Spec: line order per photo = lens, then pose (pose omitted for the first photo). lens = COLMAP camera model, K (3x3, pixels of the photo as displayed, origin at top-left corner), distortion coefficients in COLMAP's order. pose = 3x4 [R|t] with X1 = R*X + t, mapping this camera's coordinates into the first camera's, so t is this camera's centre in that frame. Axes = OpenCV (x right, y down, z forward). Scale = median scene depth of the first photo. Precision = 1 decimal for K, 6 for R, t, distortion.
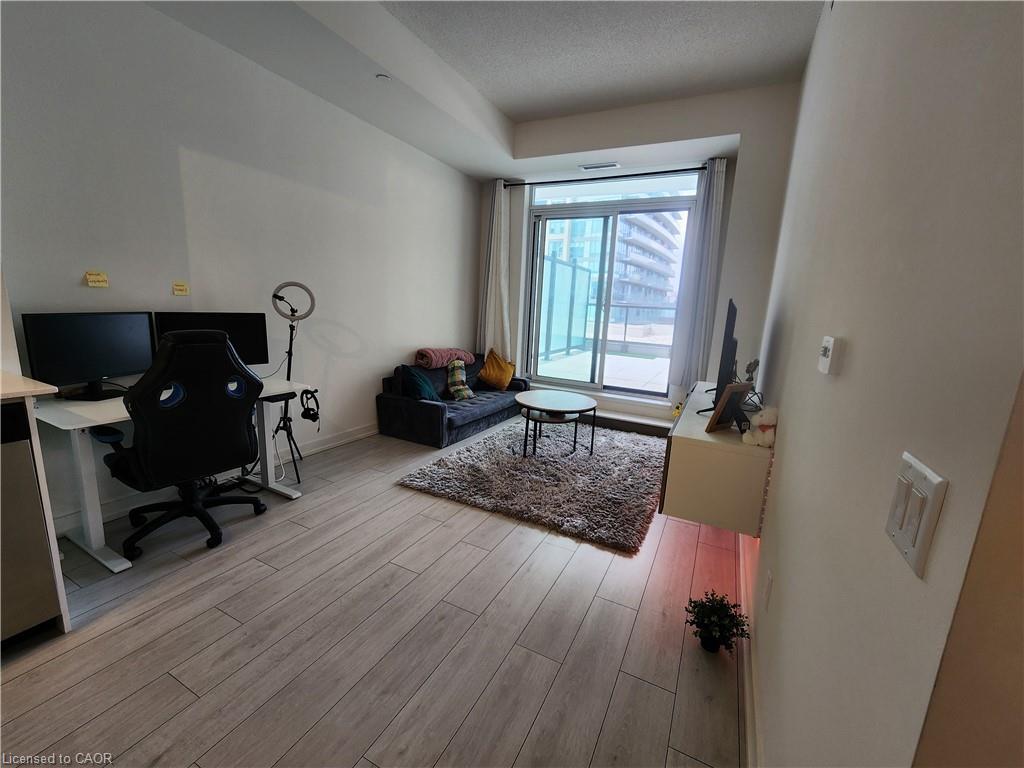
lens RADIAL K [[421.3, 0, 517.8], [0, 421.3, 384.9], [0, 0, 1]] dist [-0.001248, 0.004181]
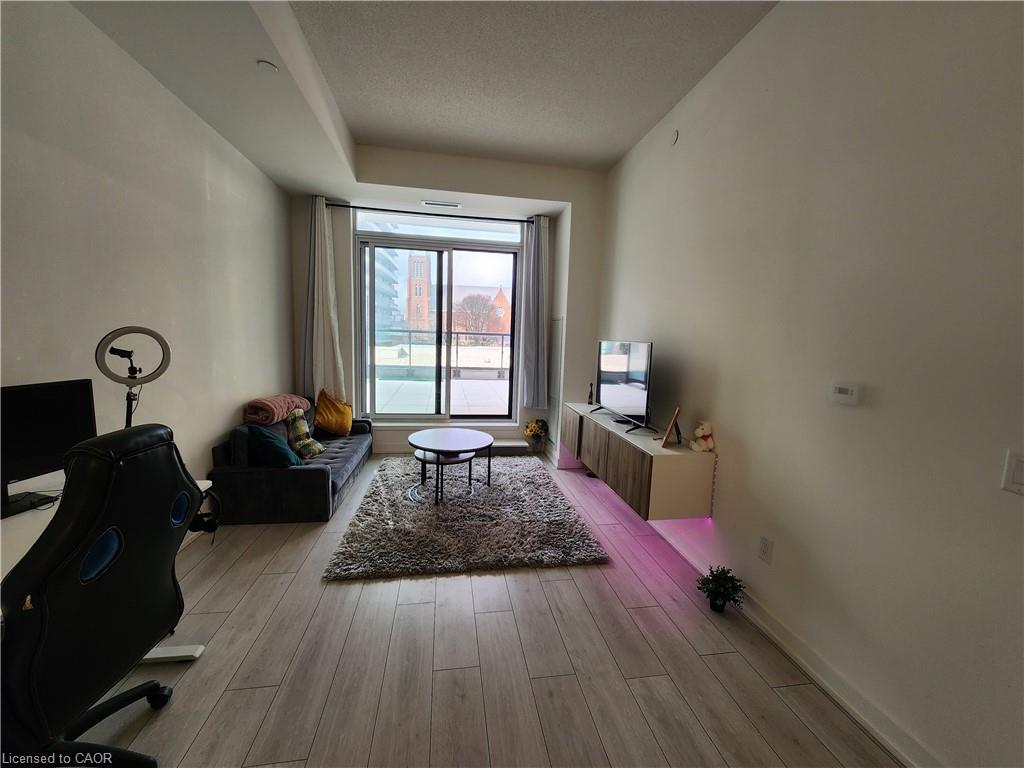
lens RADIAL K [[421.3, 0, 517.8], [0, 421.3, 384.9], [0, 0, 1]] dist [-0.001248, 0.004181]
pose [[0.805237, -0.090692, 0.585976, -0.293574], [0.115197, 0.993332, -0.004562, -0.055753], [-0.581655, 0.071176, 0.810315, 0.092857]]
